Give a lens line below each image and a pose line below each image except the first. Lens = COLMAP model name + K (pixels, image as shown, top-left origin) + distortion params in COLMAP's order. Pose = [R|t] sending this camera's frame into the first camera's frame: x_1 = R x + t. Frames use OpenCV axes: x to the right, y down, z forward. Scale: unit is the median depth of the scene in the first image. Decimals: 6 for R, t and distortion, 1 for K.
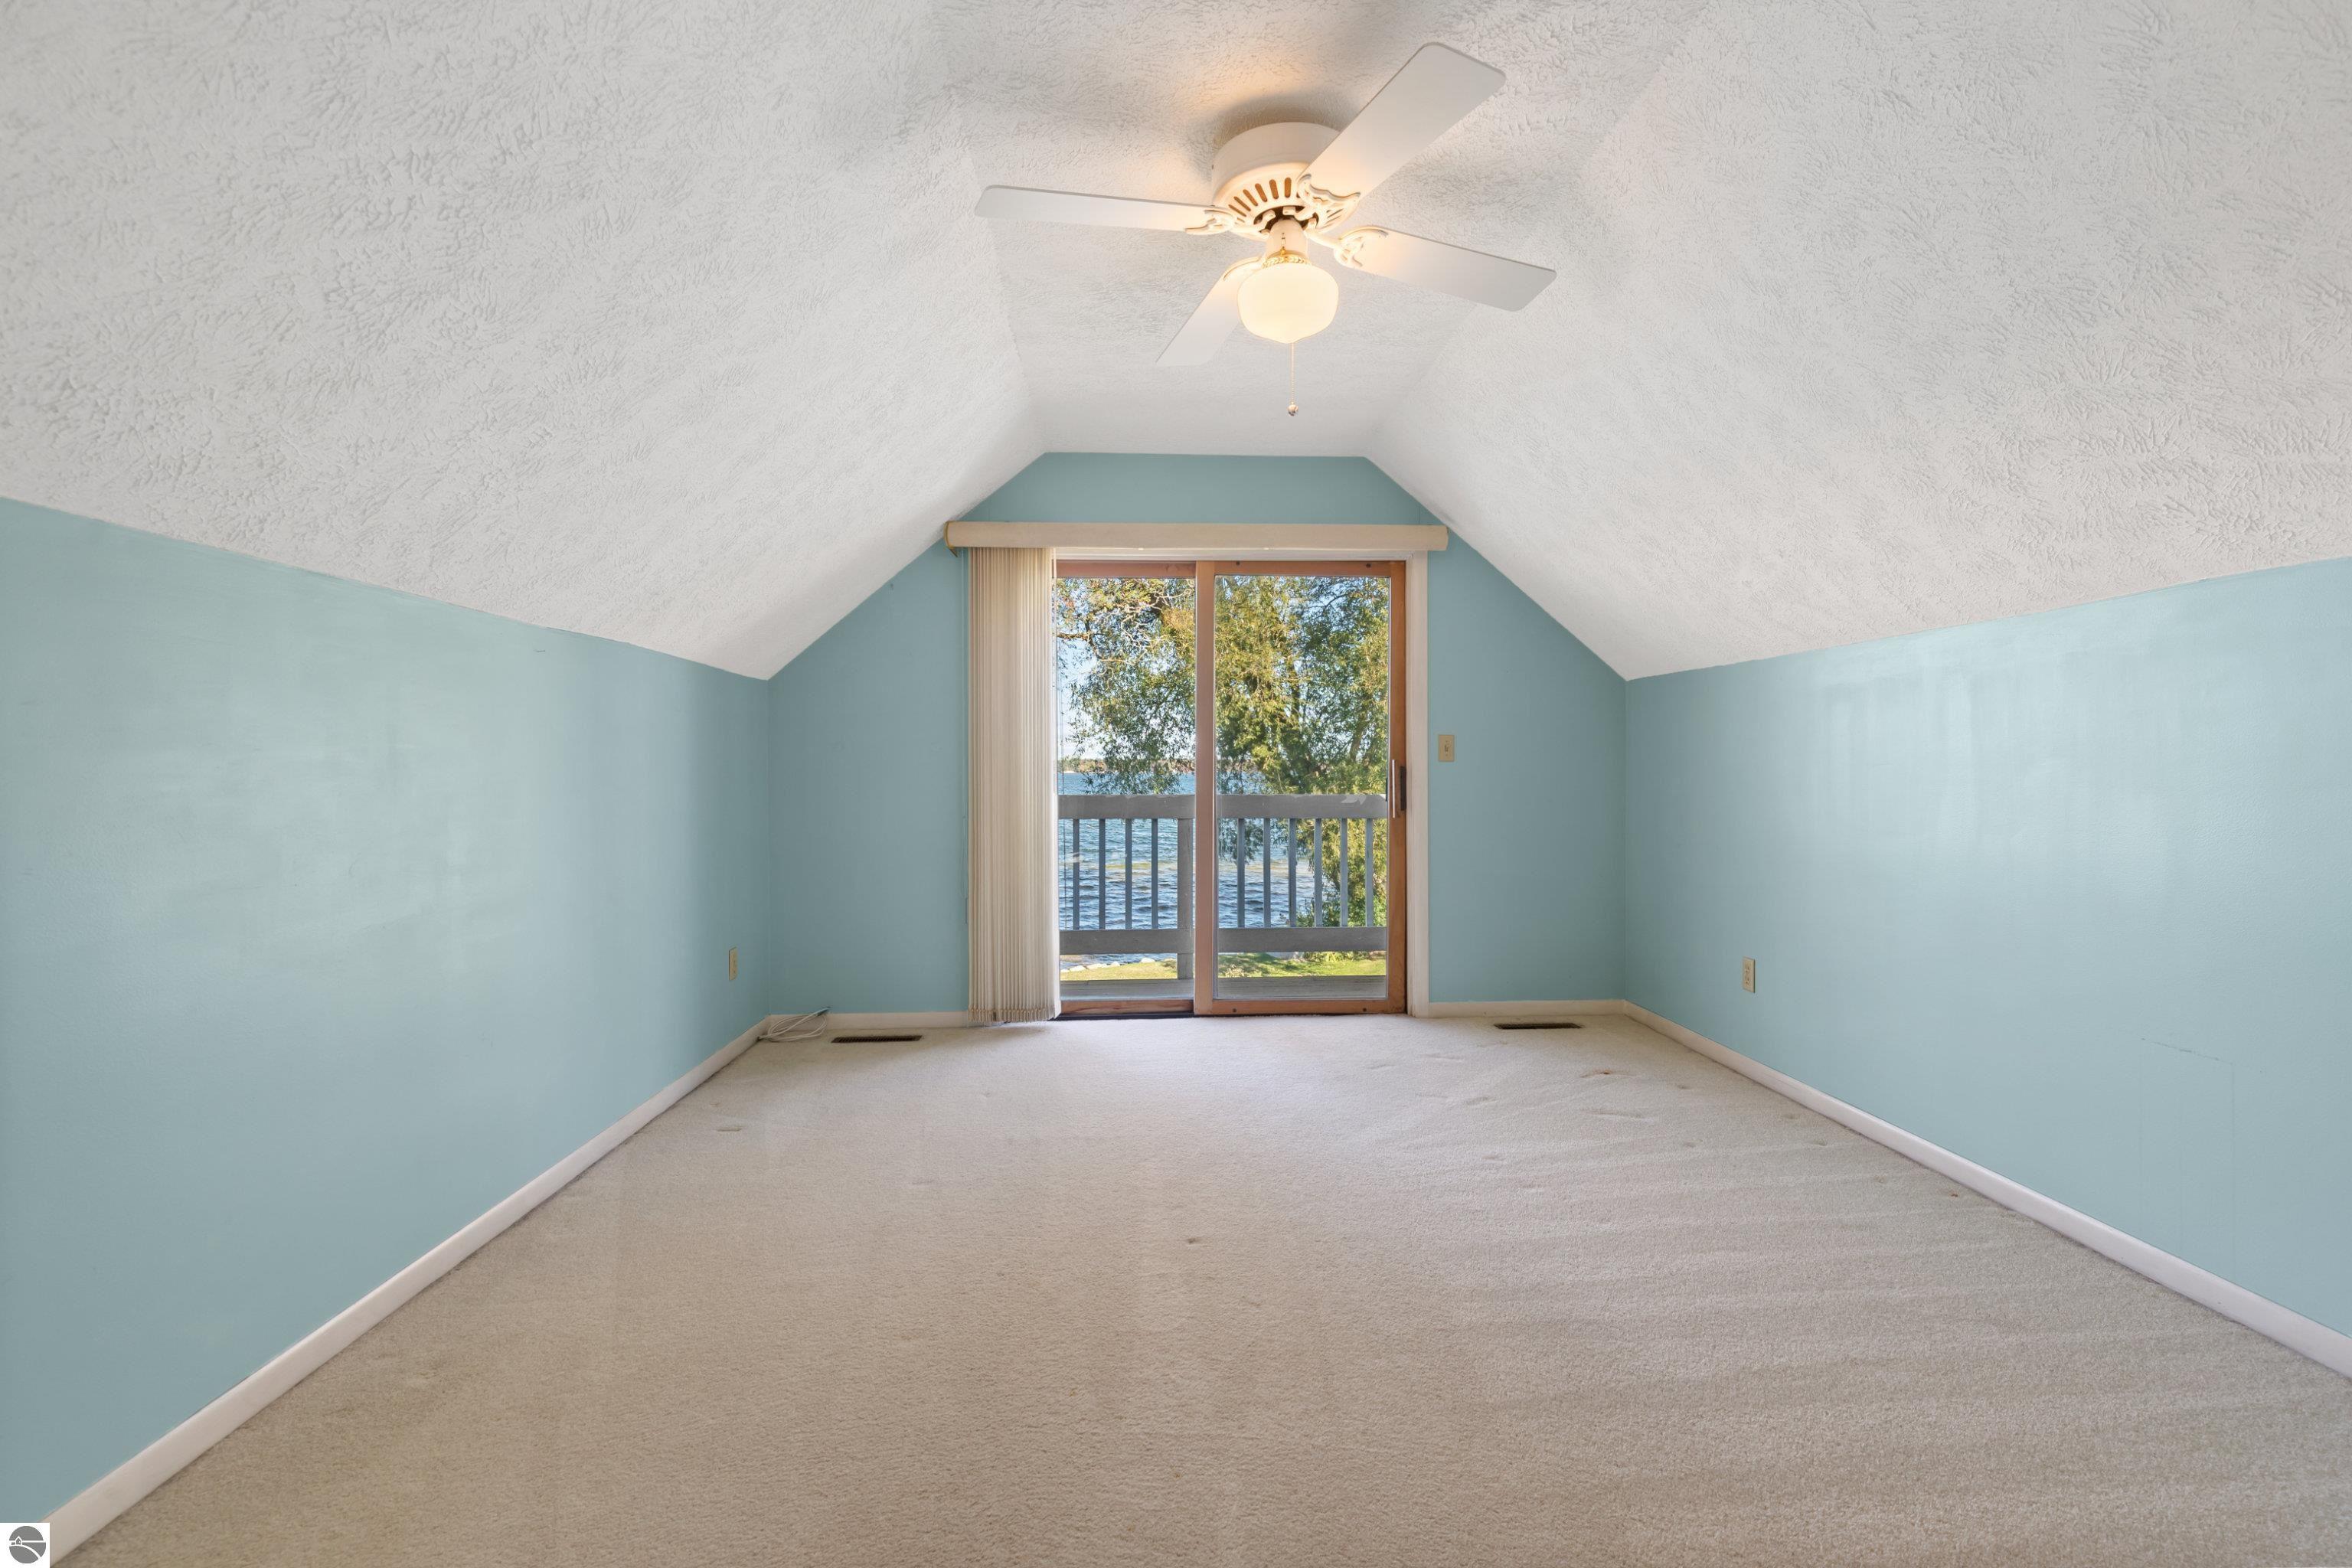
lens RADIAL K [[1073.7, 0, 1214.6], [0, 1073.7, 781.8], [0, 0, 1]] dist [0.009912, 0.000541]
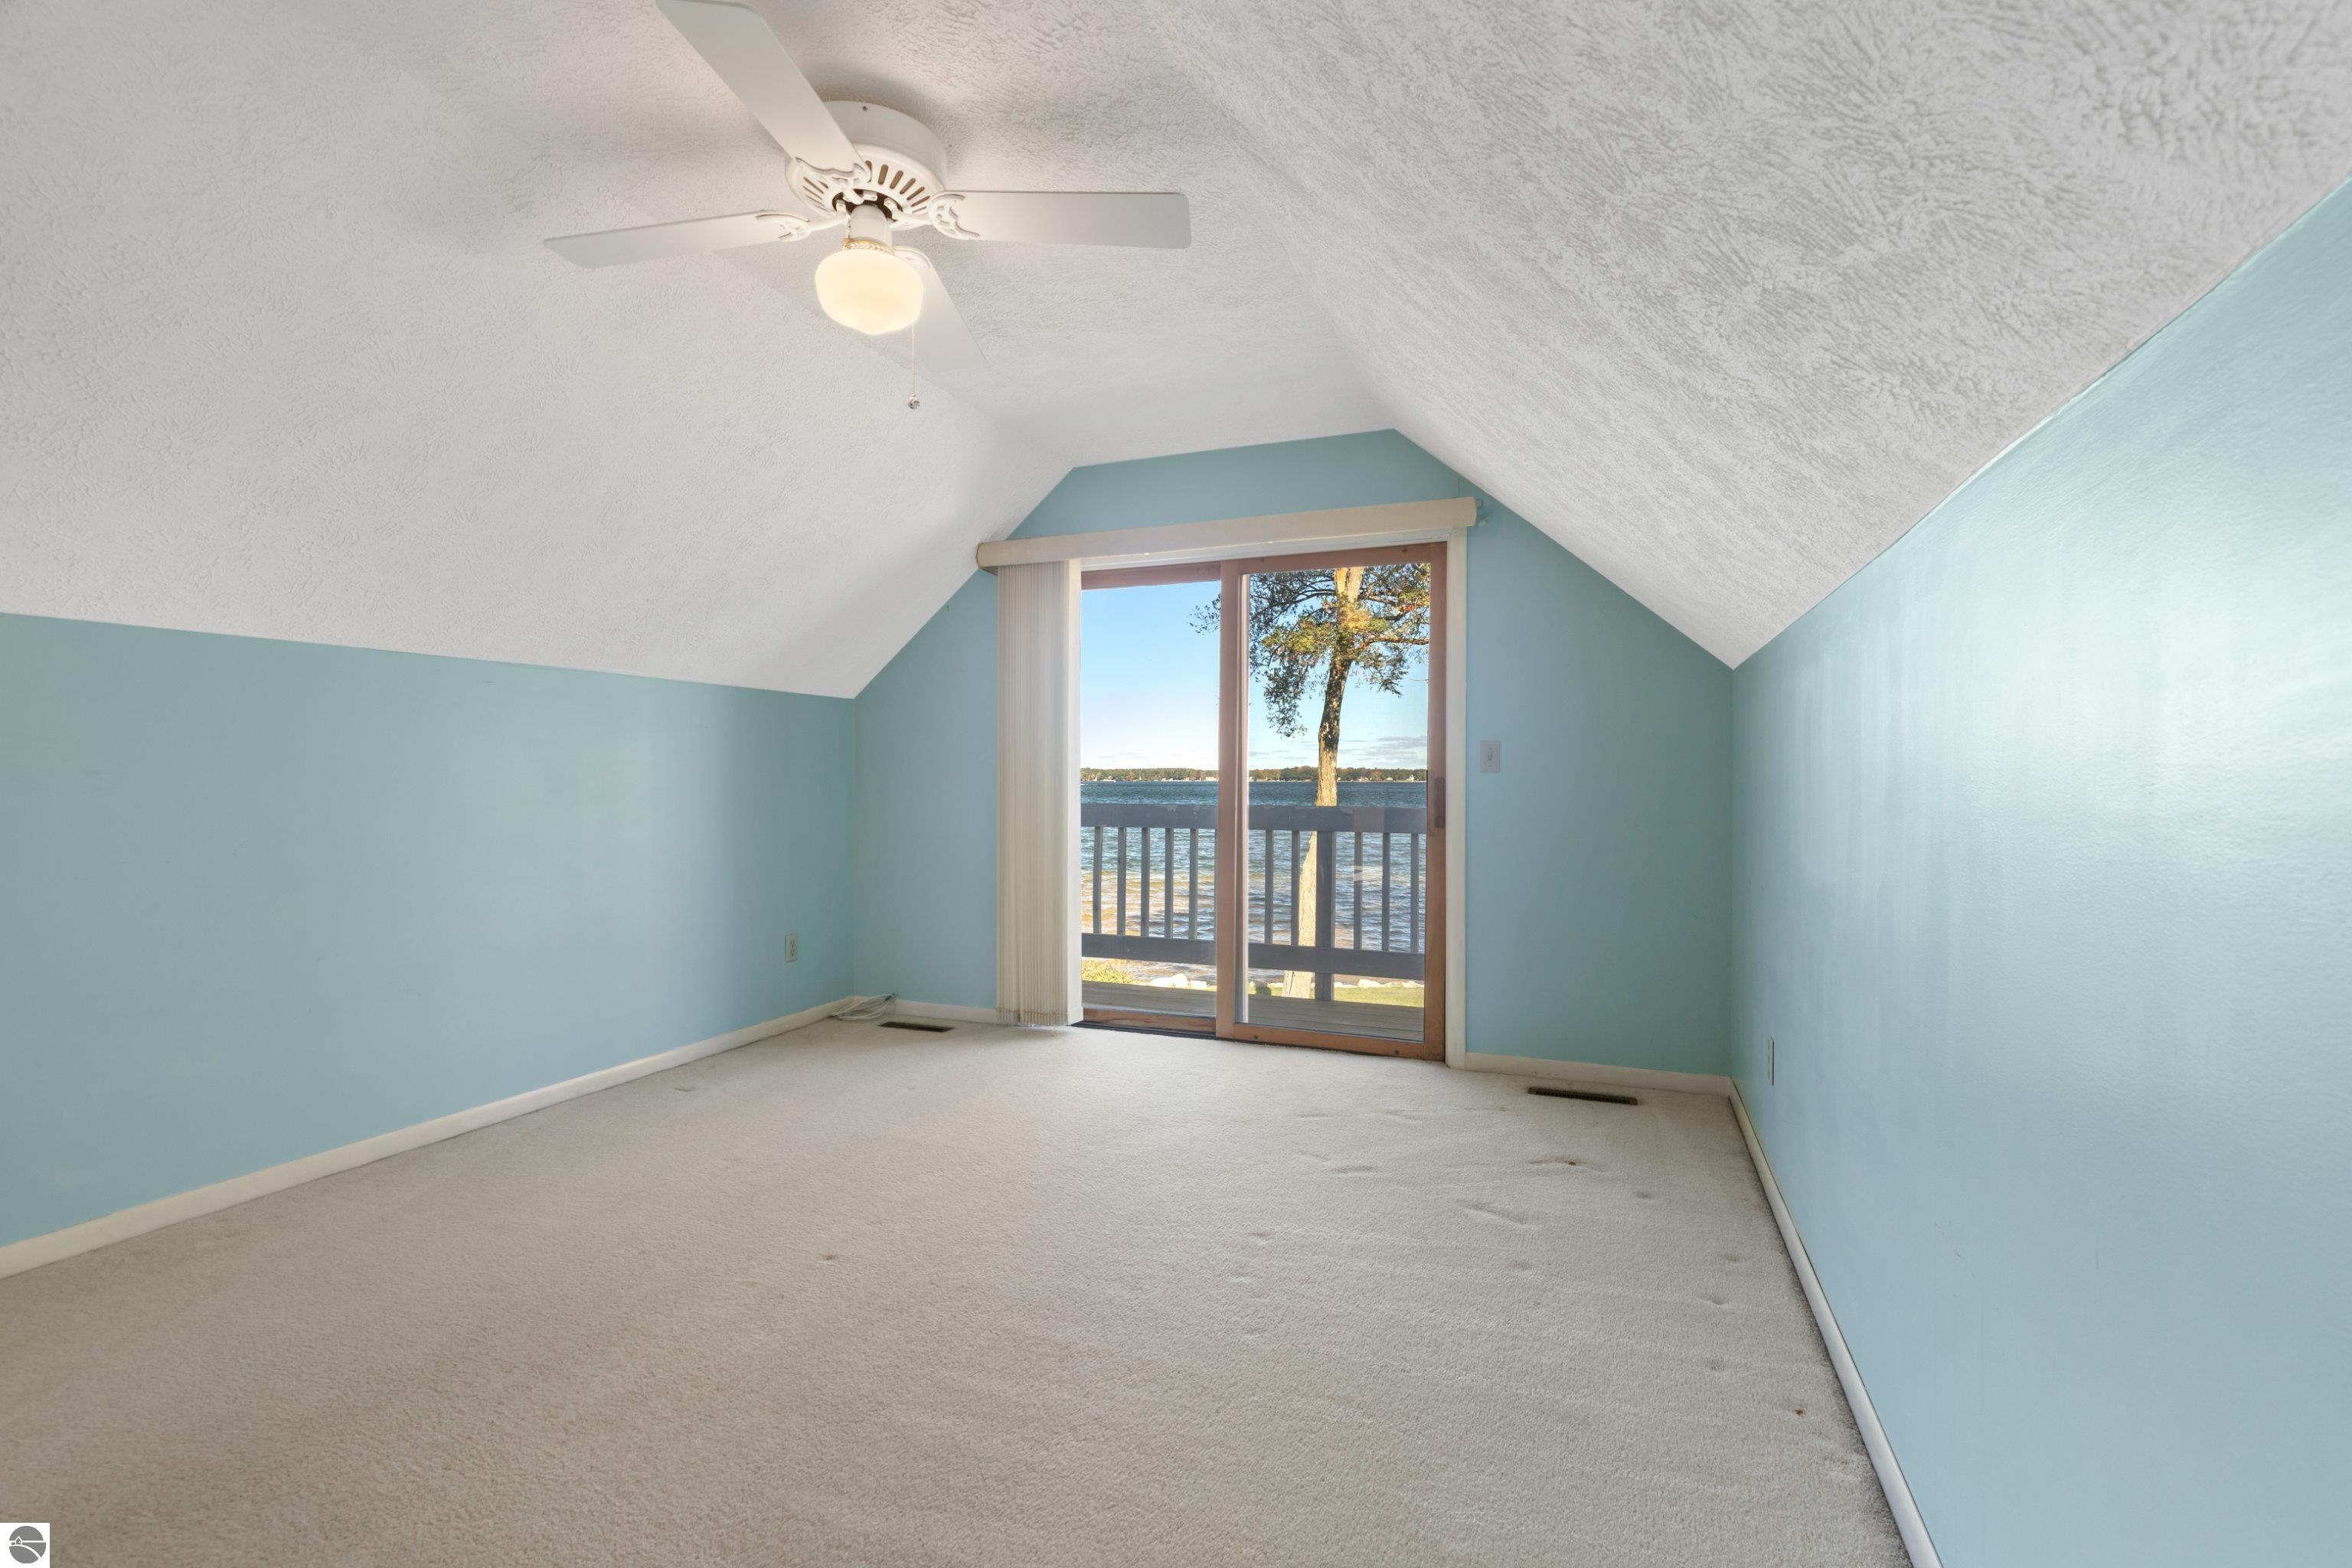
lens RADIAL K [[1073.7, 0, 1201.0], [0, 1073.7, 759.9], [0, 0, 1]] dist [0.009912, 0.000541]
pose [[0.906630, -0.002214, -0.421921, 0.383054], [-0.011089, 0.999516, -0.029074, 0.000290], [0.421781, 0.031038, 0.906166, 0.133200]]
